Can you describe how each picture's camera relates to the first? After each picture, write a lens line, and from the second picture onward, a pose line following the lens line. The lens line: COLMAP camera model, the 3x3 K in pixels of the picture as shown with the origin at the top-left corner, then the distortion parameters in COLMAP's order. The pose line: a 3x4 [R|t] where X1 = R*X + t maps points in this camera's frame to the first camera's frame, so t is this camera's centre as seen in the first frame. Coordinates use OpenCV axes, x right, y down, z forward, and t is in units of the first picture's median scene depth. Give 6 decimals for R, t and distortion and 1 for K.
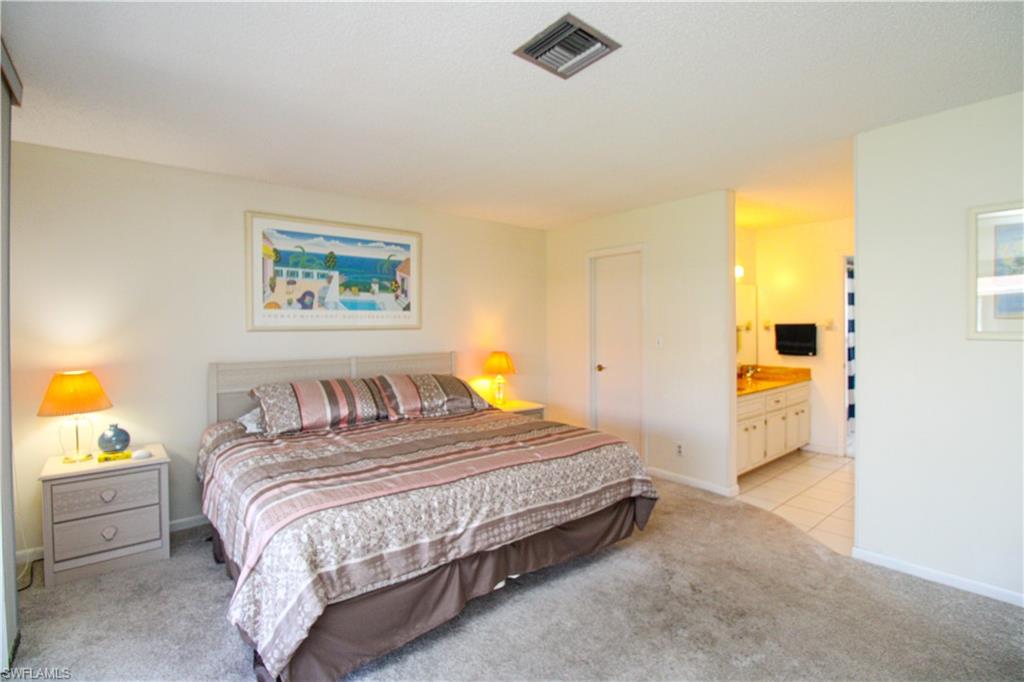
lens RADIAL K [[444.0, 0, 523.1], [0, 444.0, 337.0], [0, 0, 1]] dist [-0.002341, -0.000621]
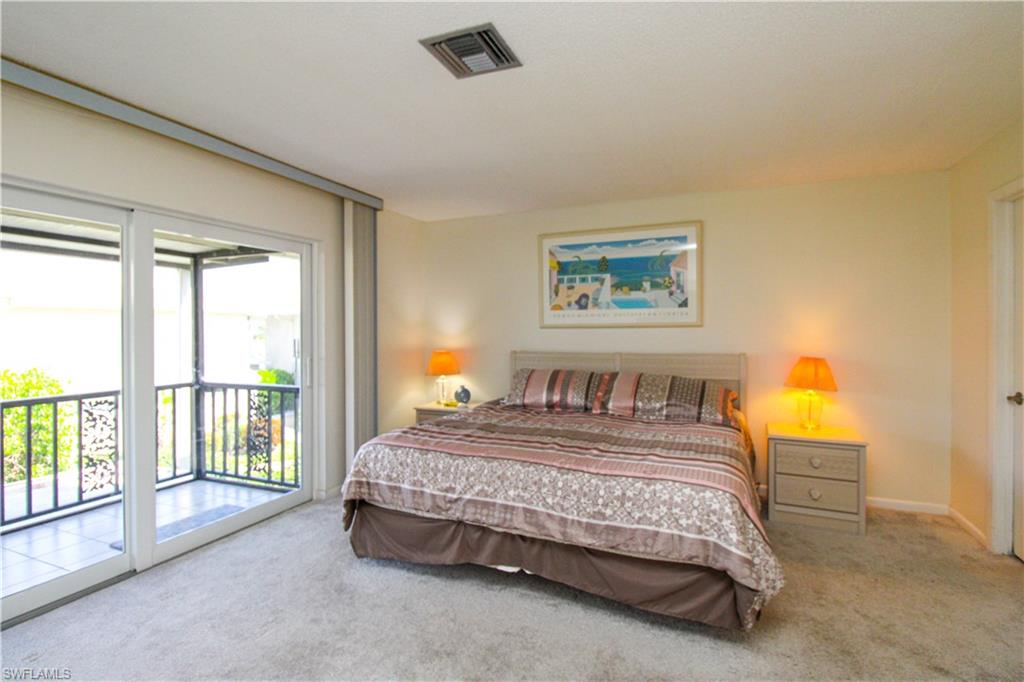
lens RADIAL K [[475.2, 0, 538.0], [0, 475.2, 335.9], [0, 0, 1]] dist [0.001877, 0.000037]
pose [[0.507277, 0.019512, -0.861562, 0.539796], [-0.017948, 0.999766, 0.012074, -0.006302], [0.861596, 0.009339, 0.507508, 0.275083]]
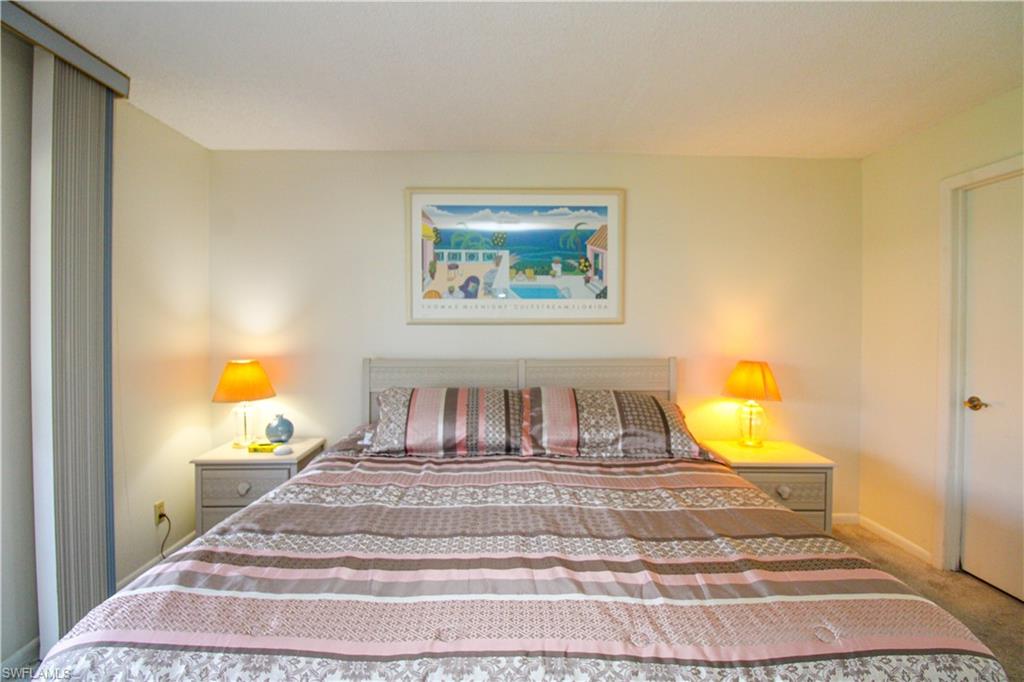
lens RADIAL K [[471.3, 0, 514.5], [0, 471.3, 329.8], [0, 0, 1]] dist [0.004867, -0.013368]
pose [[0.786747, 0.014689, -0.617101, 0.123339], [-0.020854, 0.999779, -0.002788, -0.003174], [0.616924, 0.015063, 0.786879, 0.369590]]
